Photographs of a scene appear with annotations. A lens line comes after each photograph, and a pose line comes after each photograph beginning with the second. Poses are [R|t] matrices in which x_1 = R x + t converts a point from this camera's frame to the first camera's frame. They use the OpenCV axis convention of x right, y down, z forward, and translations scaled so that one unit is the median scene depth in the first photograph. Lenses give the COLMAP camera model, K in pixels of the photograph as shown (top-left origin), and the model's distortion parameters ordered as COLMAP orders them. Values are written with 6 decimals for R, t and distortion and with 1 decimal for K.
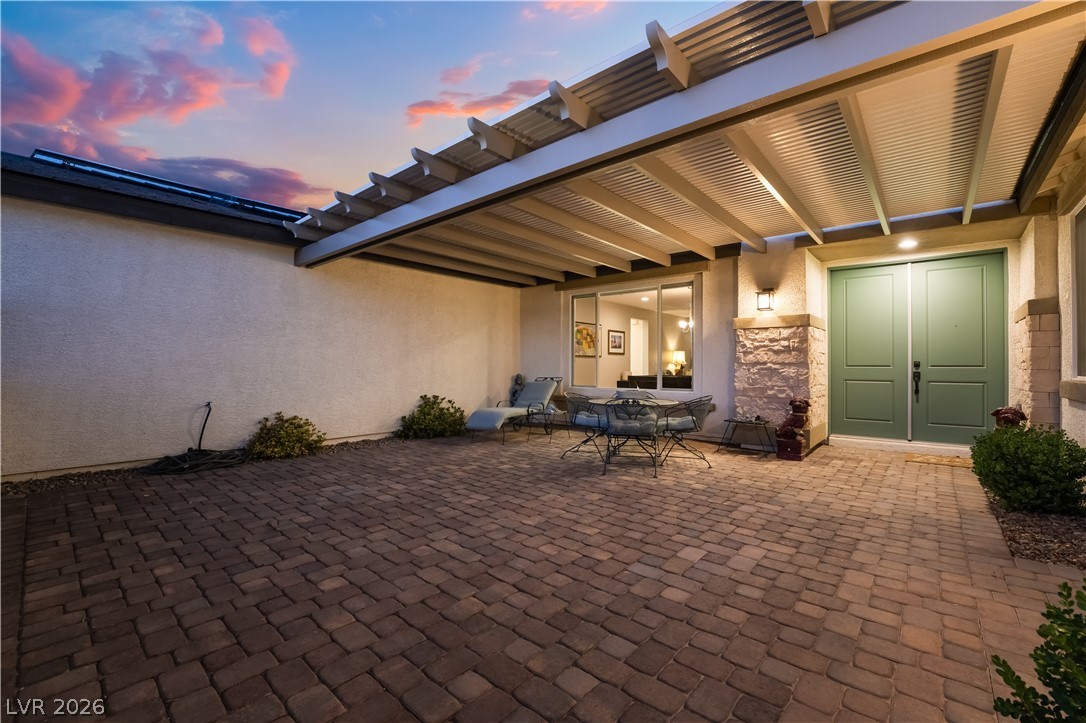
lens RADIAL K [[448.2, 0, 543.0], [0, 448.2, 361.5], [0, 0, 1]] dist [-0.001795, -0.000093]
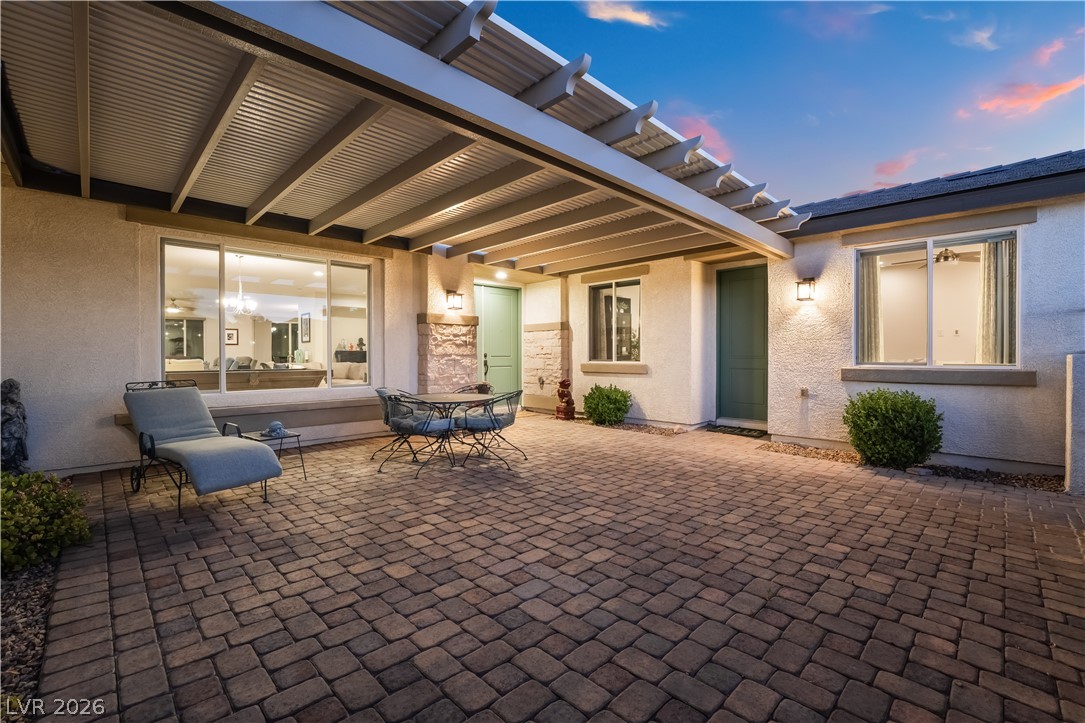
lens RADIAL K [[468.7, 0, 542.5], [0, 468.7, 361.5], [0, 0, 1]] dist [-0.021063, 0.000506]
pose [[0.081063, -0.016765, 0.996568, -1.016664], [-0.005372, 0.999837, 0.017257, -0.002296], [-0.996695, -0.006753, 0.080959, 0.988225]]
